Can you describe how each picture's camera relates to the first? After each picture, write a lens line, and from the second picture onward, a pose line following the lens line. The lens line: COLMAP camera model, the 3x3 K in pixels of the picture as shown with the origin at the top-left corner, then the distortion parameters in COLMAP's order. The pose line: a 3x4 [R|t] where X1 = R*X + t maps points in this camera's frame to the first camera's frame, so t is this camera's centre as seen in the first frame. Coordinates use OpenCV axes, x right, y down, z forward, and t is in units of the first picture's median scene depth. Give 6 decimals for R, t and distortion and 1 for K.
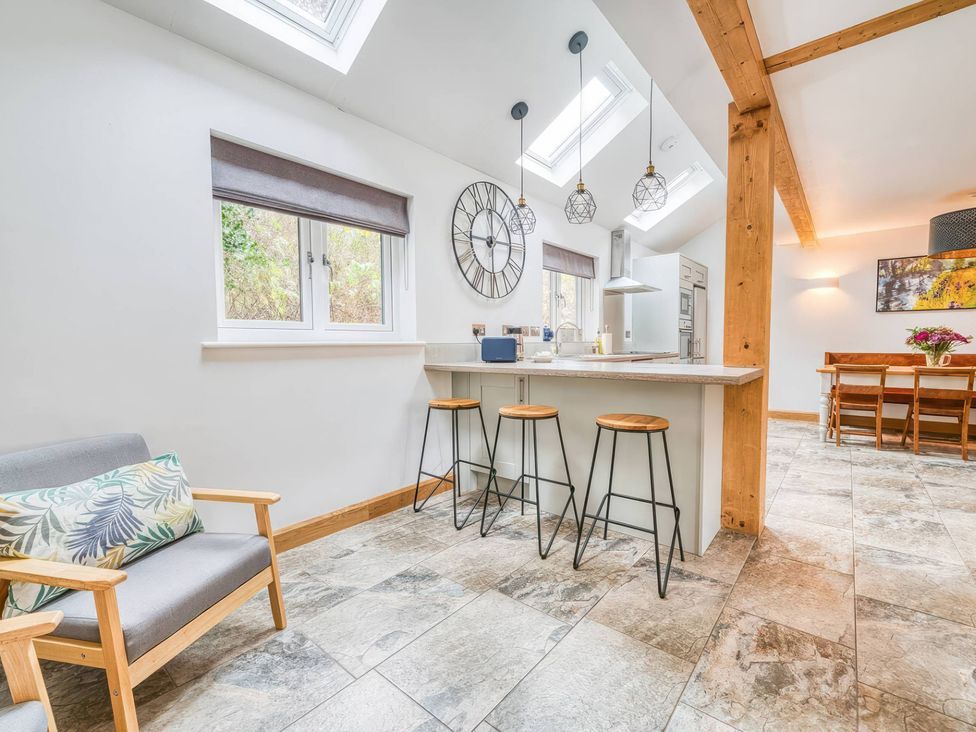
lens RADIAL K [[454.0, 0, 502.8], [0, 454.0, 358.2], [0, 0, 1]] dist [0.033109, -0.003095]
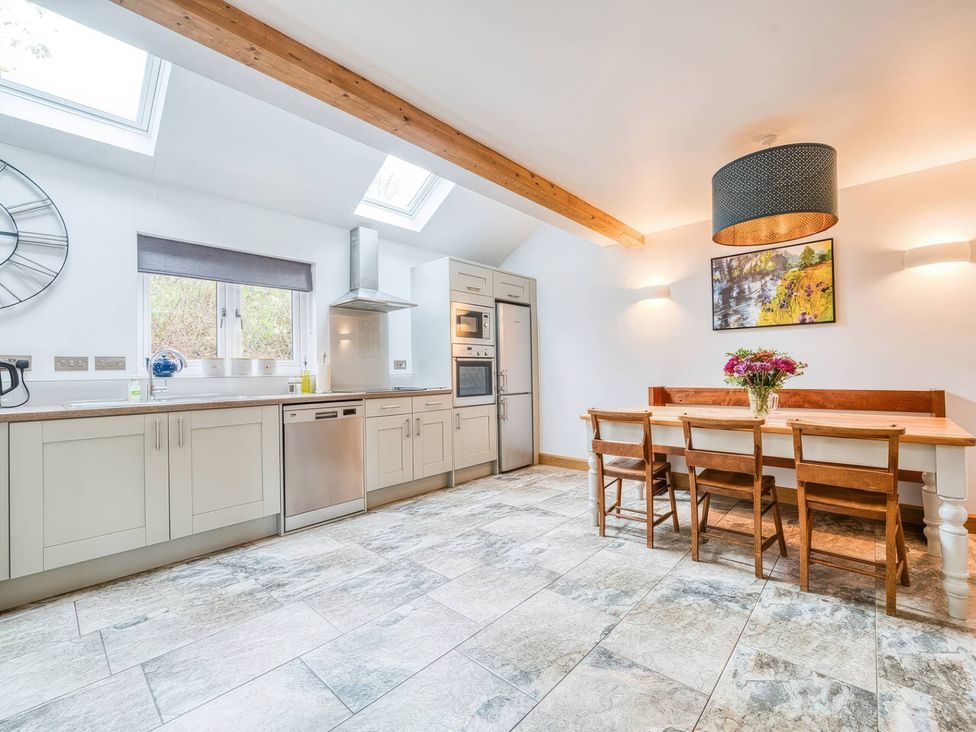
lens RADIAL K [[413.5, 0, 484.5], [0, 413.5, 375.9], [0, 0, 1]] dist [-0.020005, -0.000532]
pose [[0.994954, -0.008241, -0.099994, 0.549851], [0.005906, 0.999703, -0.023625, -0.016685], [0.100159, 0.022915, 0.994708, 0.351253]]
